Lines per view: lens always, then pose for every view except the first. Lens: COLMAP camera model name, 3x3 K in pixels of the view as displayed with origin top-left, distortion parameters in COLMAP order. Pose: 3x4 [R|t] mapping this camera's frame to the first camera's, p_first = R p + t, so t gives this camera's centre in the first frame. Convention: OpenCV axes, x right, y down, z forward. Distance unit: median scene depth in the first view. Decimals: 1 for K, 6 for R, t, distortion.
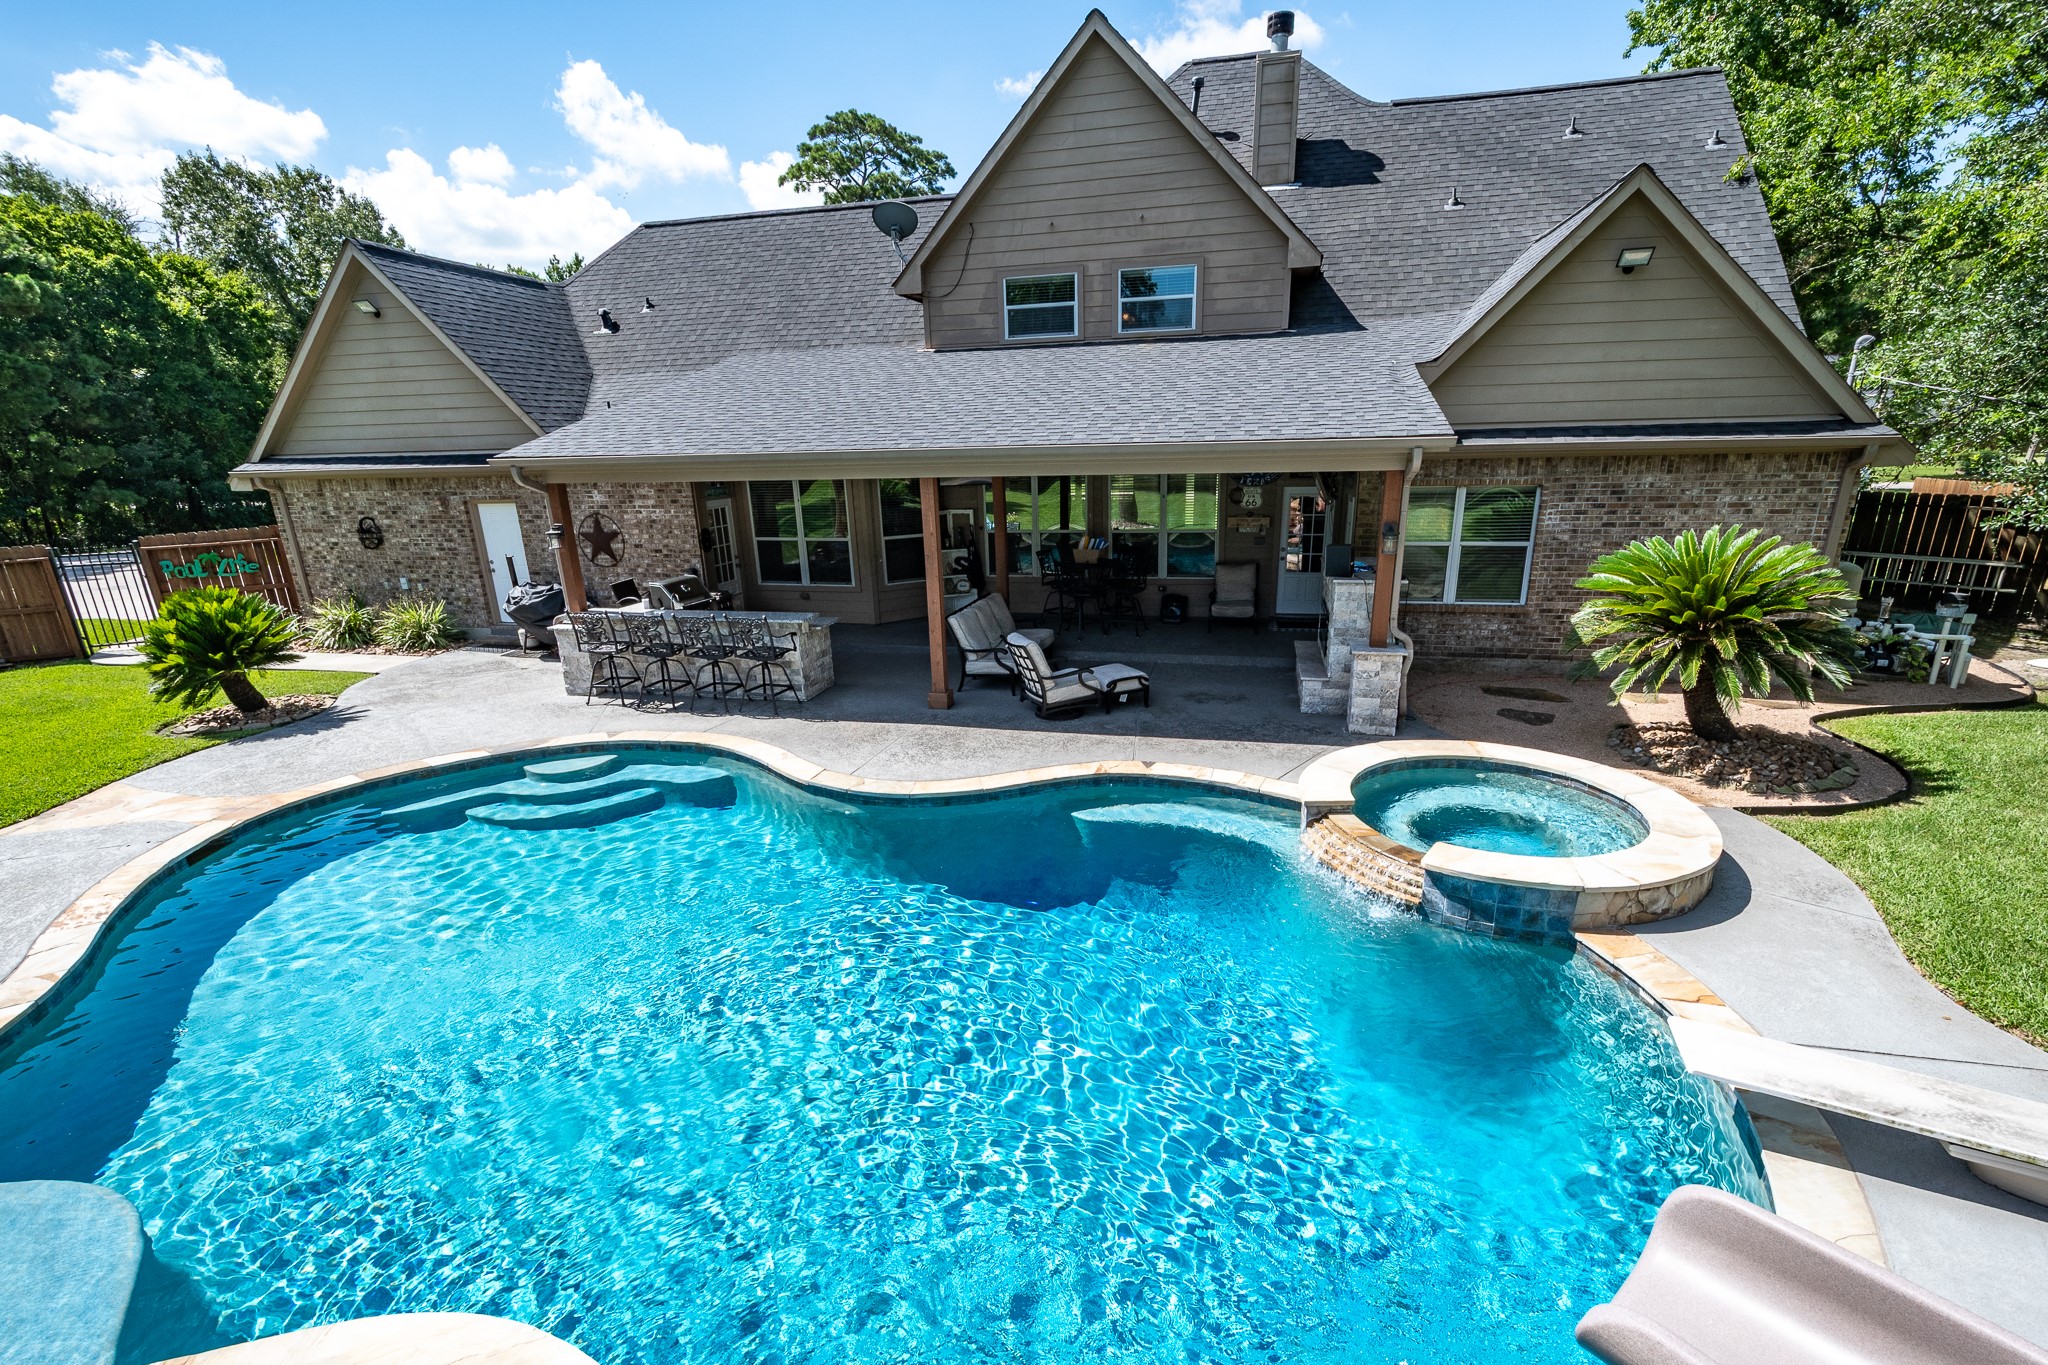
lens RADIAL K [[913.0, 0, 1029.0], [0, 913.0, 707.2], [0, 0, 1]] dist [0.012770, -0.005443]
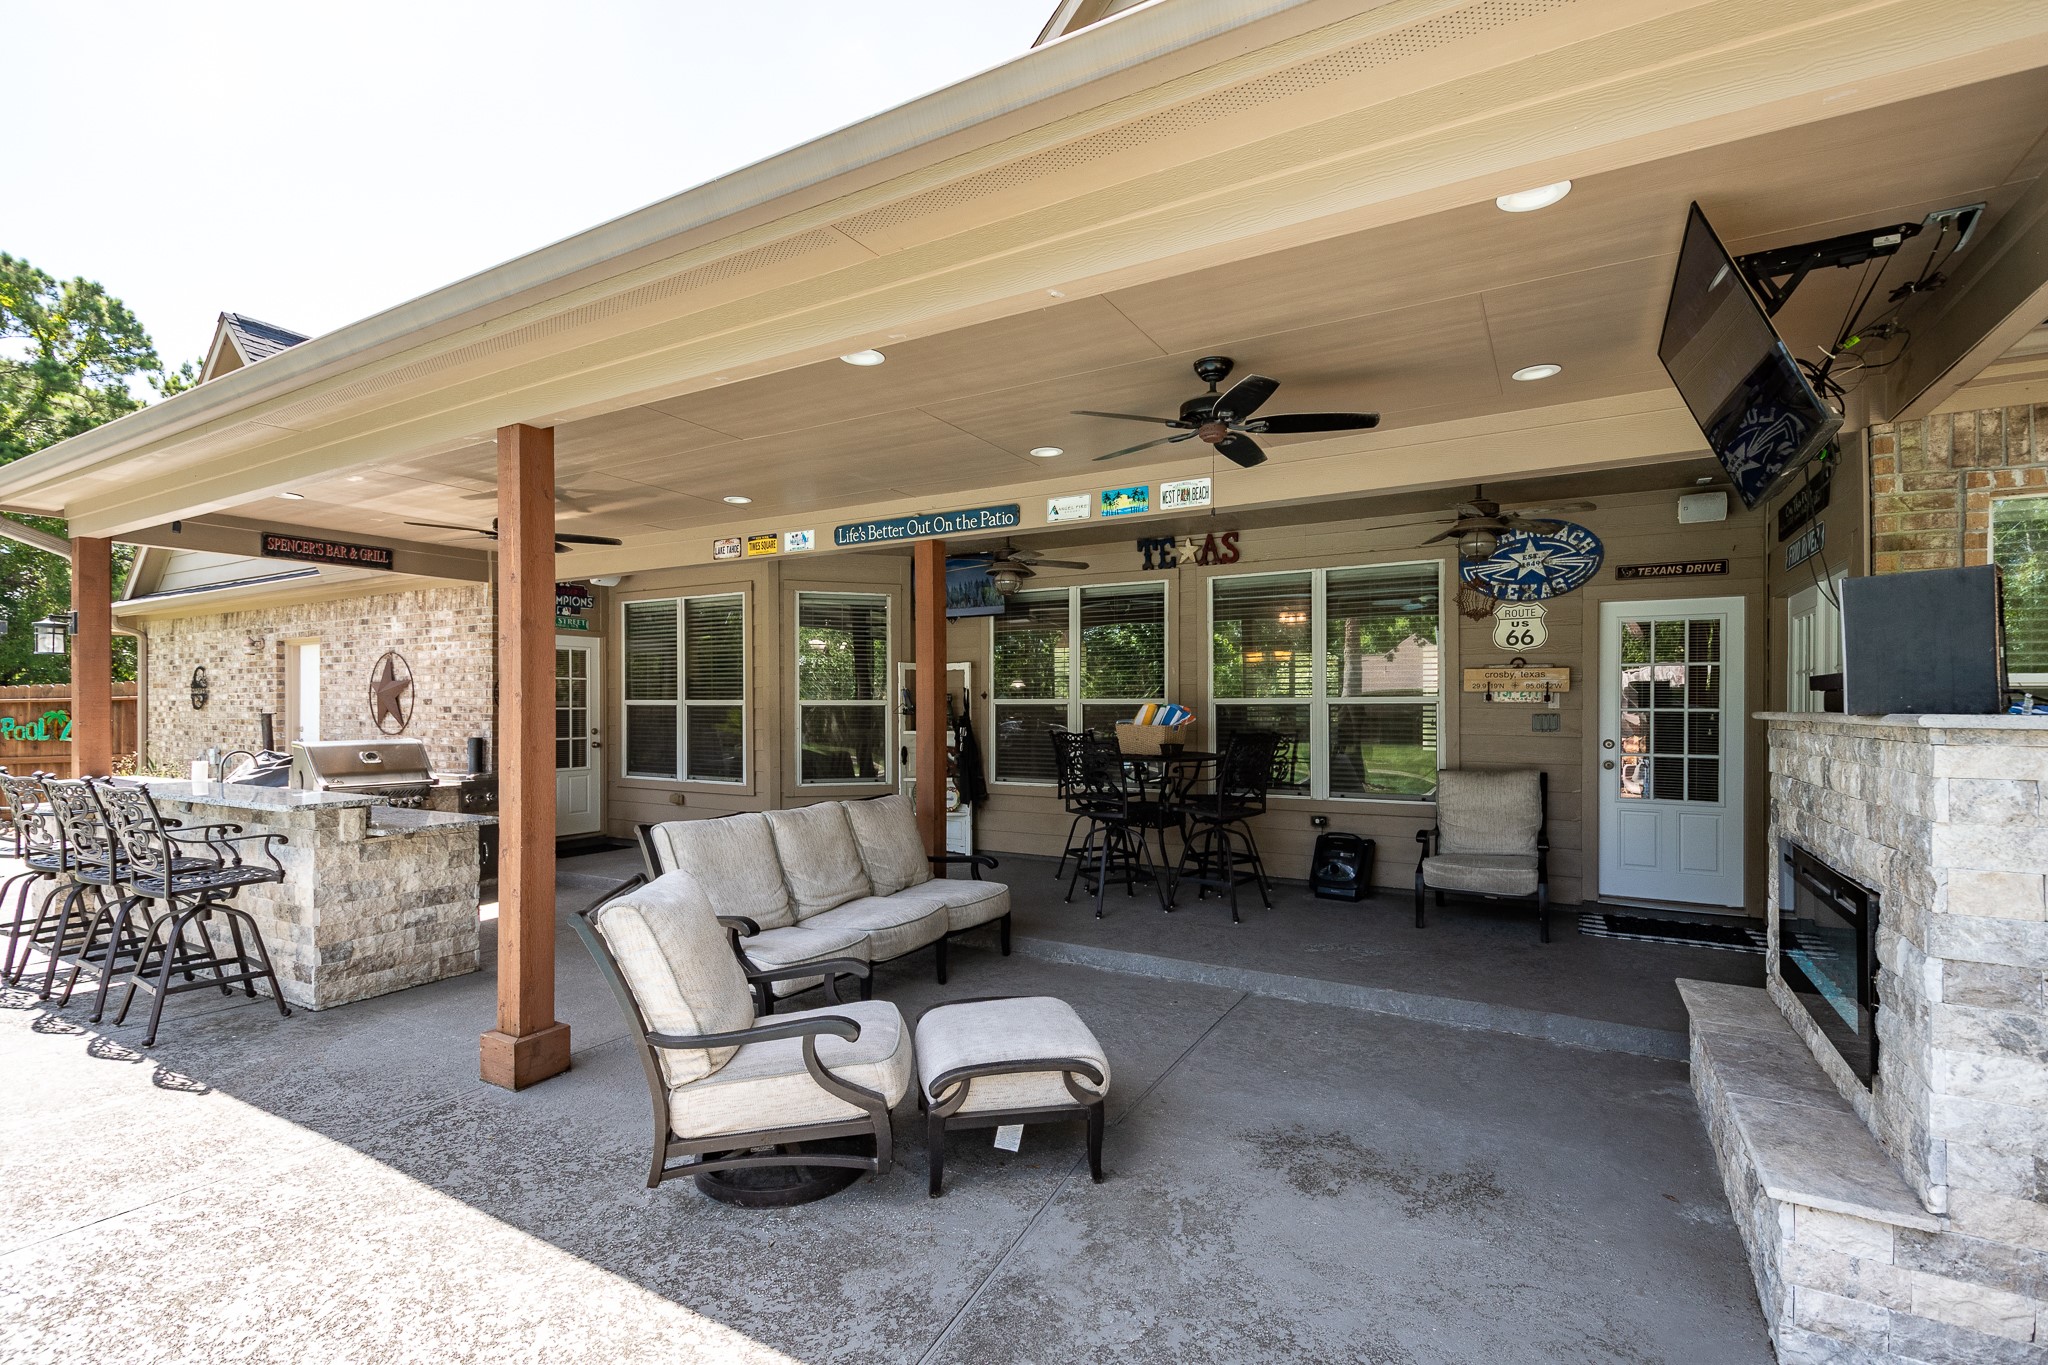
lens RADIAL K [[913.0, 0, 1041.7], [0, 913.0, 697.7], [0, 0, 1]] dist [0.012770, -0.005443]
pose [[0.960568, 0.020313, -0.277301, 0.144709], [-0.101632, 0.953966, -0.282171, -0.046119], [0.258804, 0.299227, 0.918414, 0.541616]]
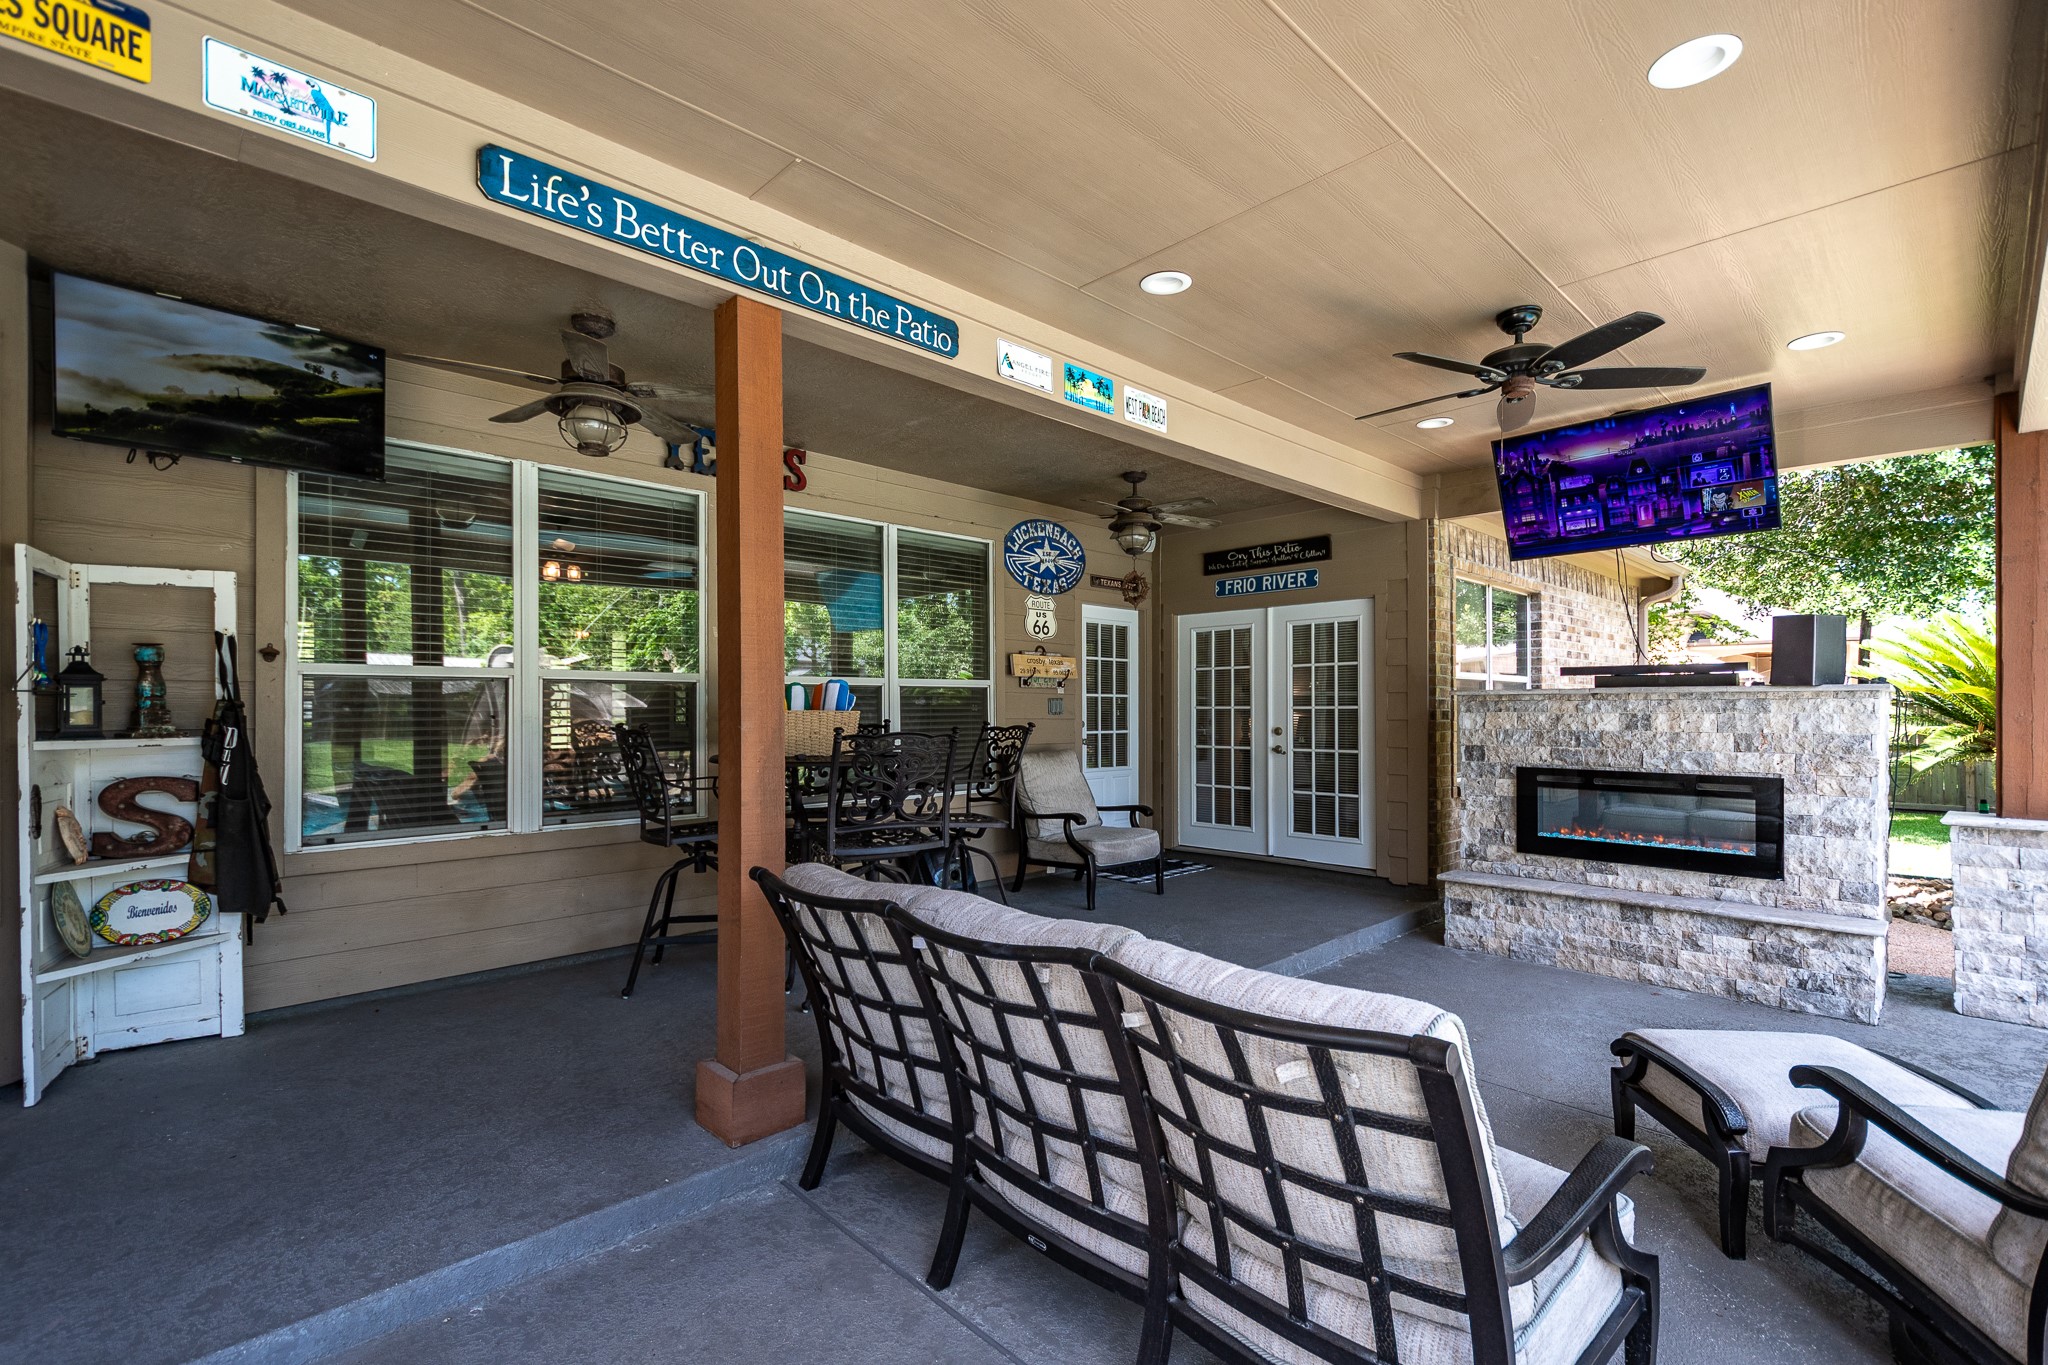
lens RADIAL K [[913.0, 0, 1019.4], [0, 913.0, 697.4], [0, 0, 1]] dist [0.012770, -0.005443]
pose [[0.540666, 0.033890, 0.840554, -0.166490], [0.232983, 0.954071, -0.188328, -0.101896], [-0.808331, 0.297657, 0.507938, 0.782811]]
